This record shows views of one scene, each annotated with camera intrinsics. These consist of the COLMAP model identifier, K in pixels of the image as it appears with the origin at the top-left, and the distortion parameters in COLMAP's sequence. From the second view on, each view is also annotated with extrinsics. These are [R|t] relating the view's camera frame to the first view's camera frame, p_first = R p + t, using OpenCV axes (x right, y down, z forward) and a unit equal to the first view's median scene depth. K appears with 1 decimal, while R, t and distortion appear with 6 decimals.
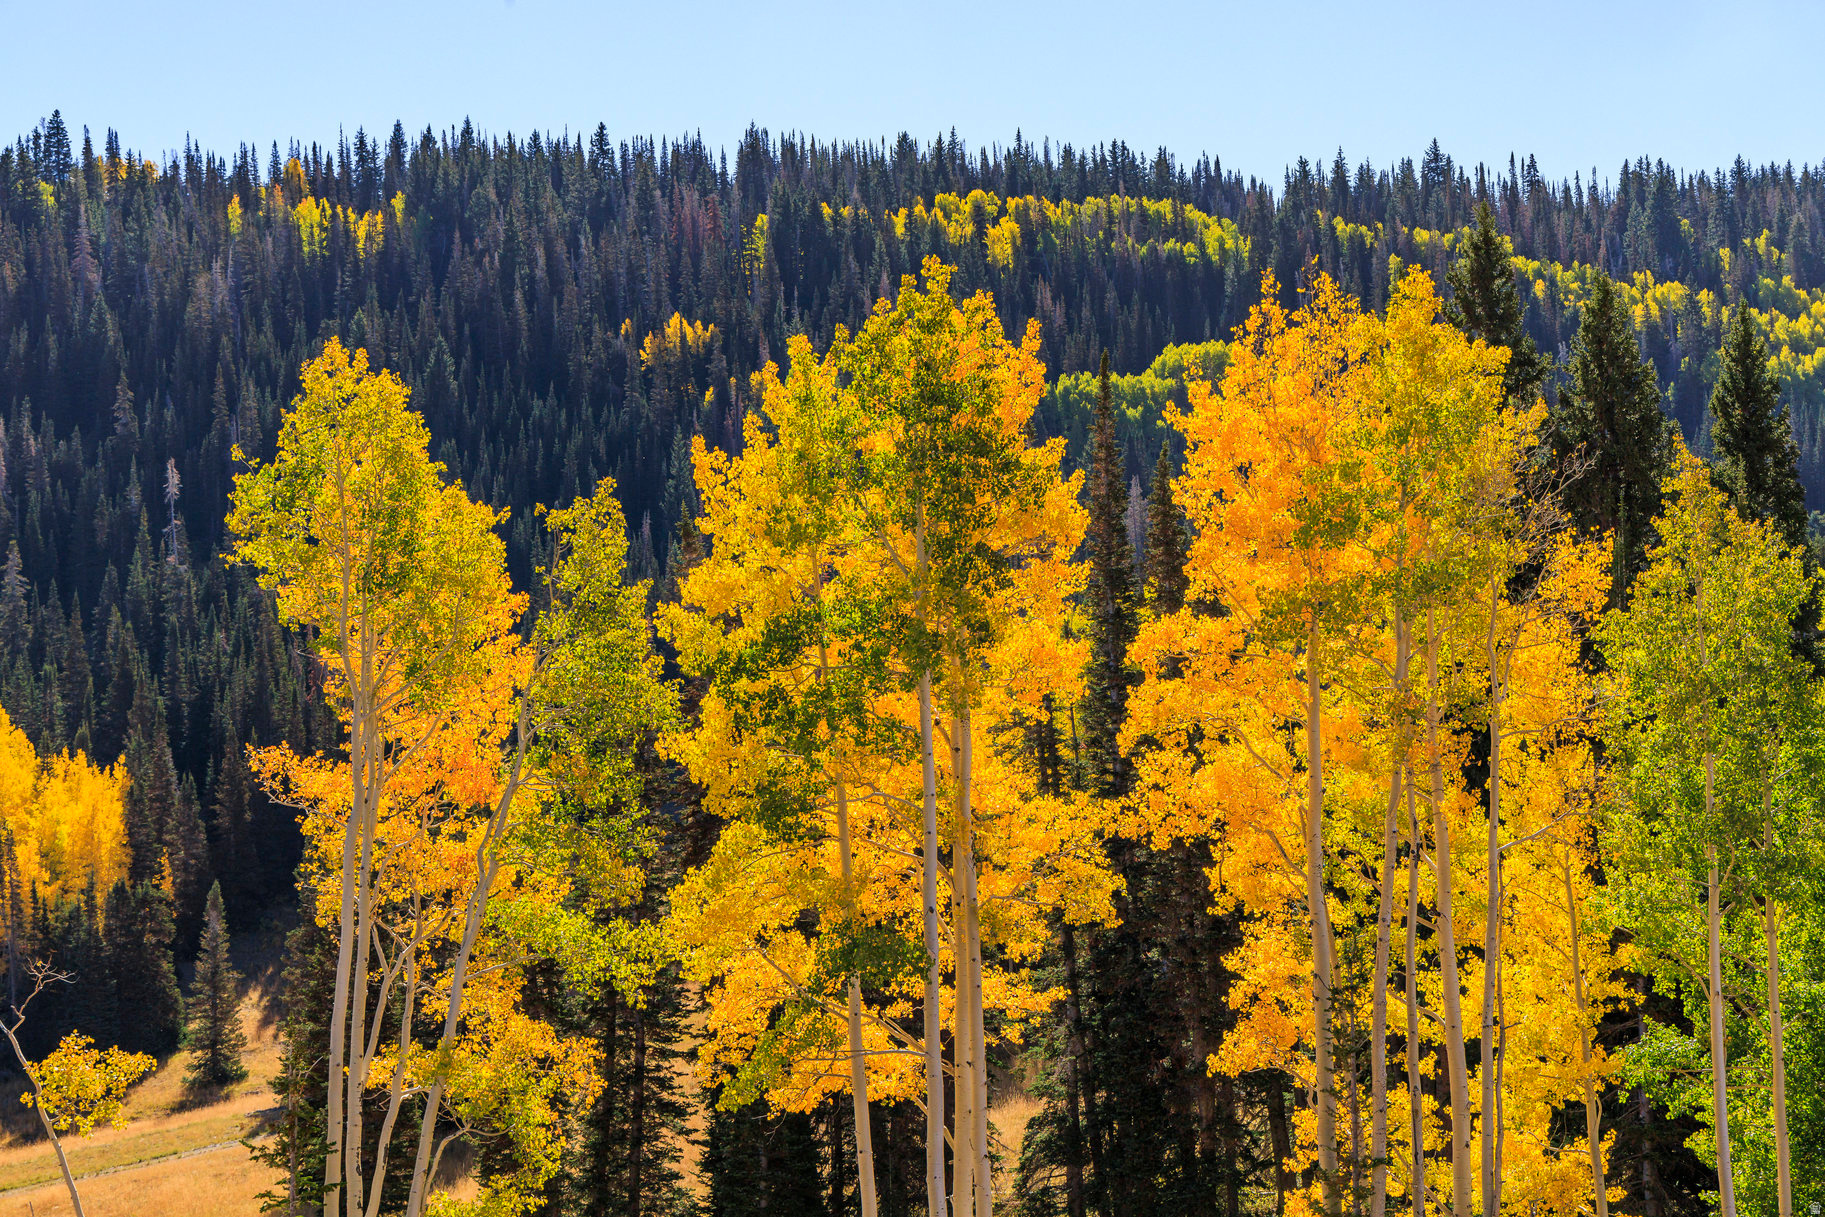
lens RADIAL K [[3115.5, 0, 912.5], [0, 3115.5, 608.5], [0, 0, 1]] dist [0.041420, 0.054185]
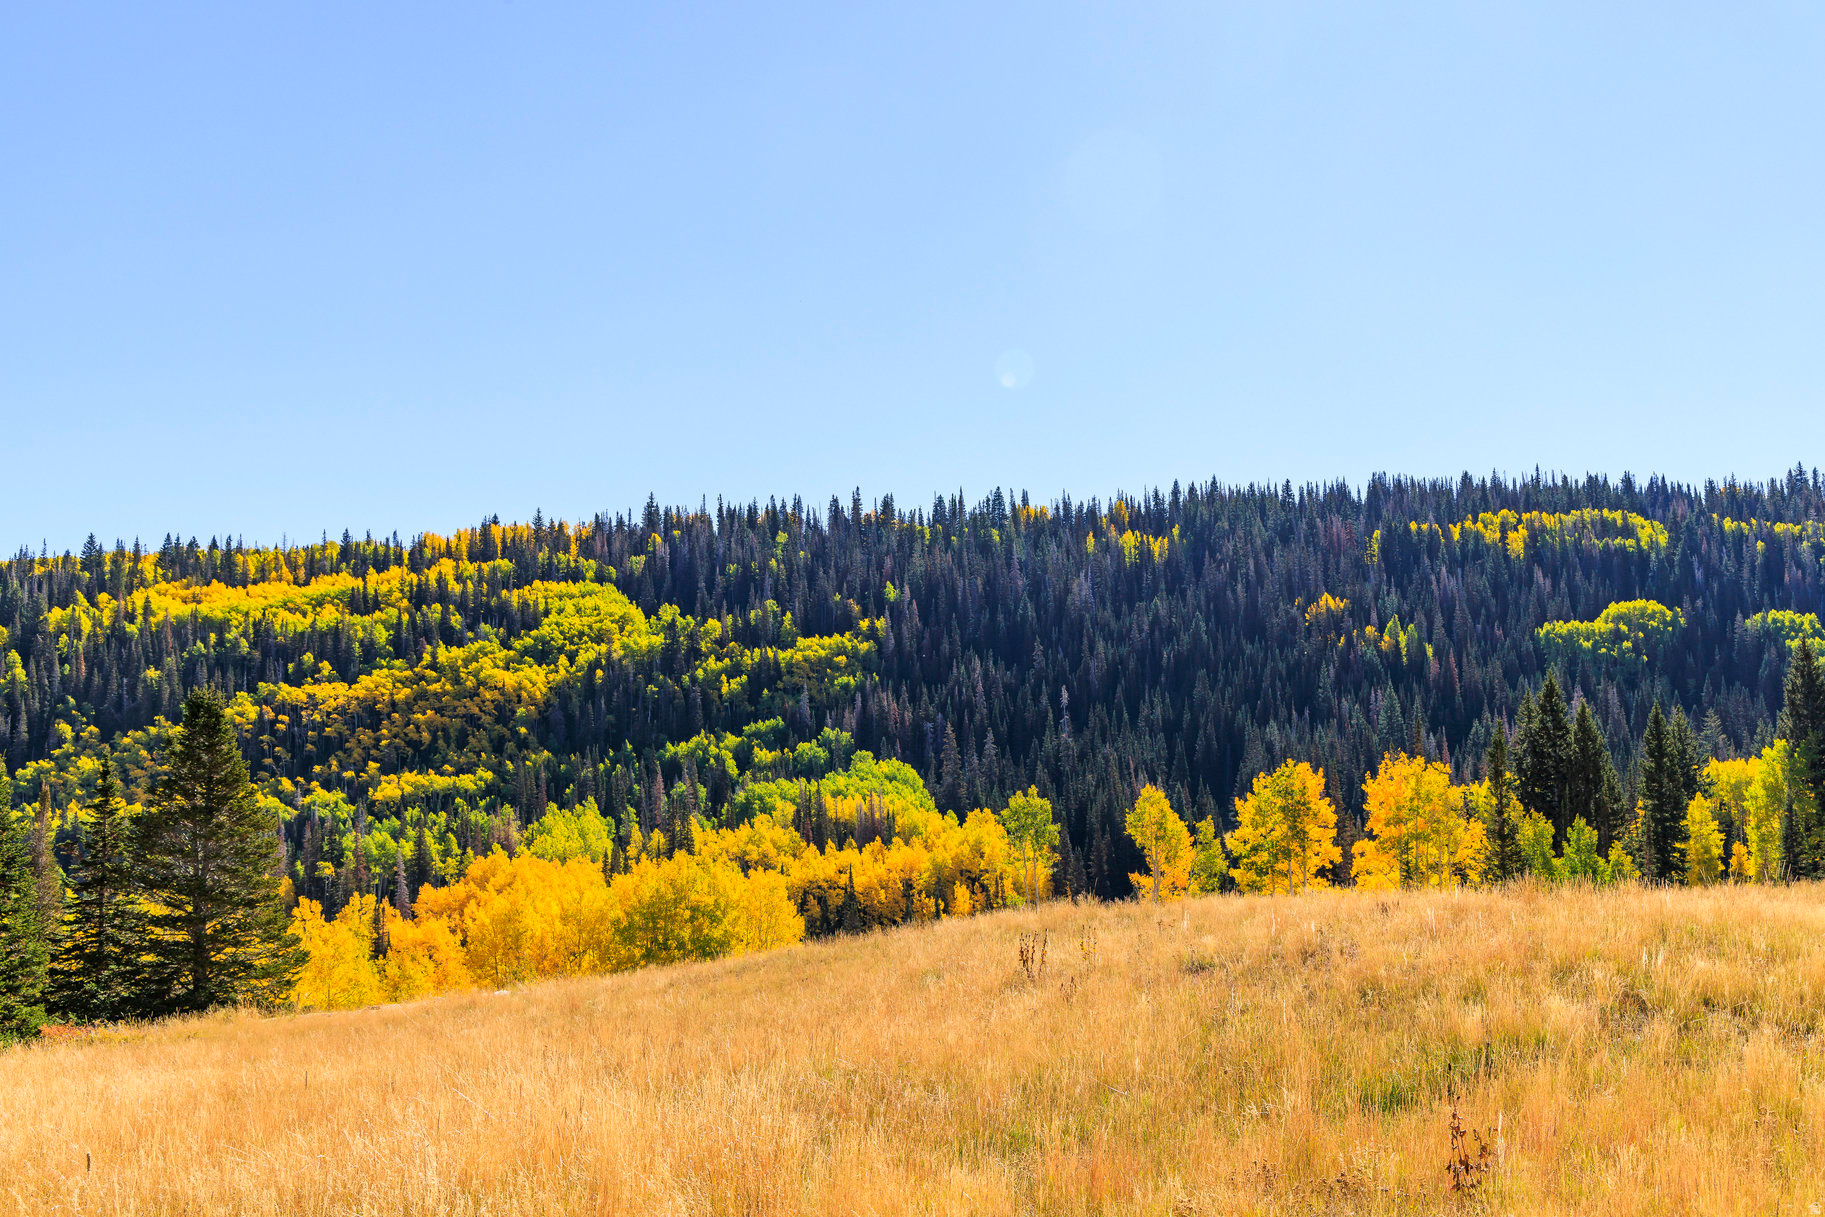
lens RADIAL K [[1935.5, 0, 912.5], [0, 1935.5, 608.5], [0, 0, 1]] dist [0.004192, 0.010845]
pose [[0.954890, -0.021083, -0.296211, 0.215424], [0.002947, 0.998100, -0.061542, -0.112439], [0.296945, 0.057893, 0.953138, -1.186500]]
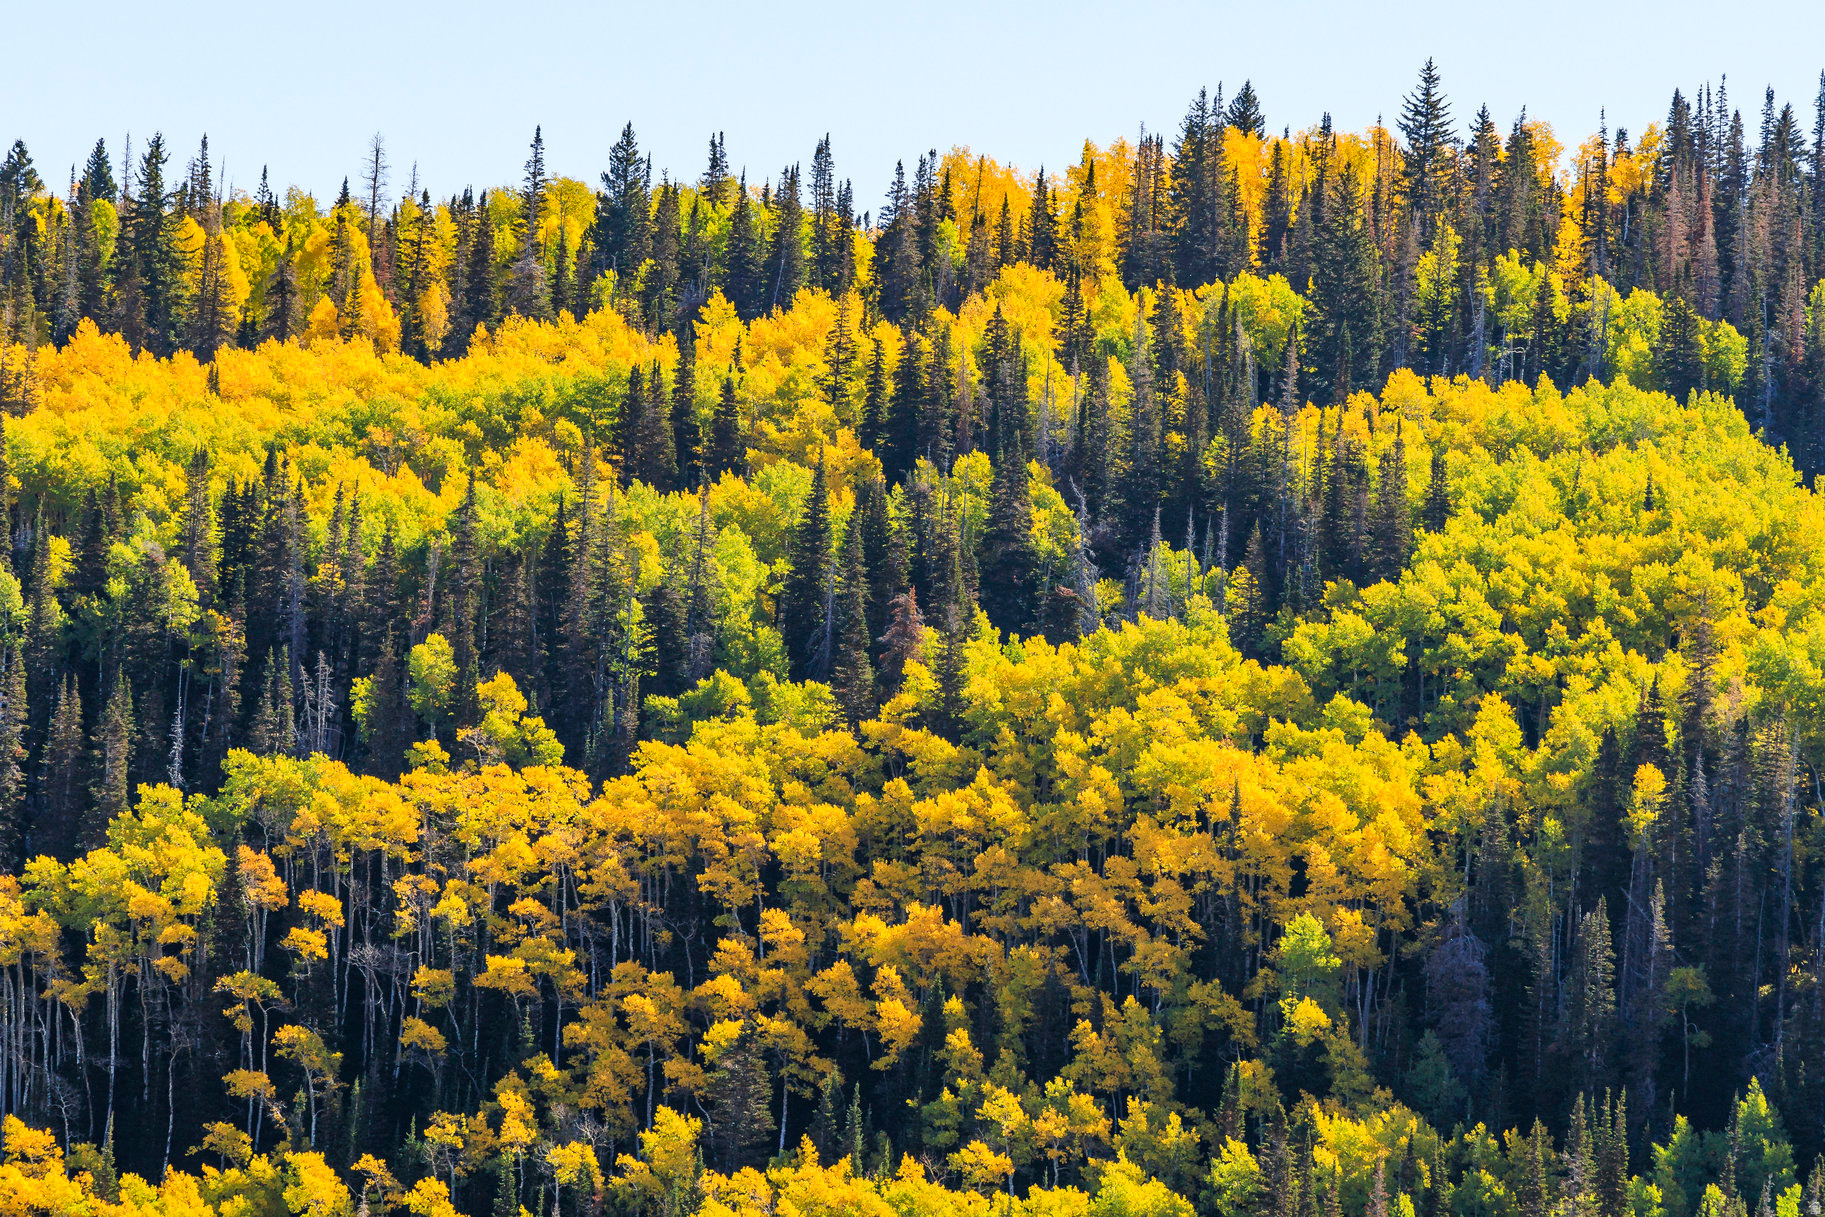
lens RADIAL K [[8355.0, 0, 912.5], [0, 8355.0, 608.5], [0, 0, 1]] dist [0.185487, -6.807673]
pose [[0.850221, 0.021430, -0.525990, 0.146102], [-0.055025, 0.997316, -0.048311, -0.088343], [0.523543, 0.070017, 0.849118, -0.983830]]
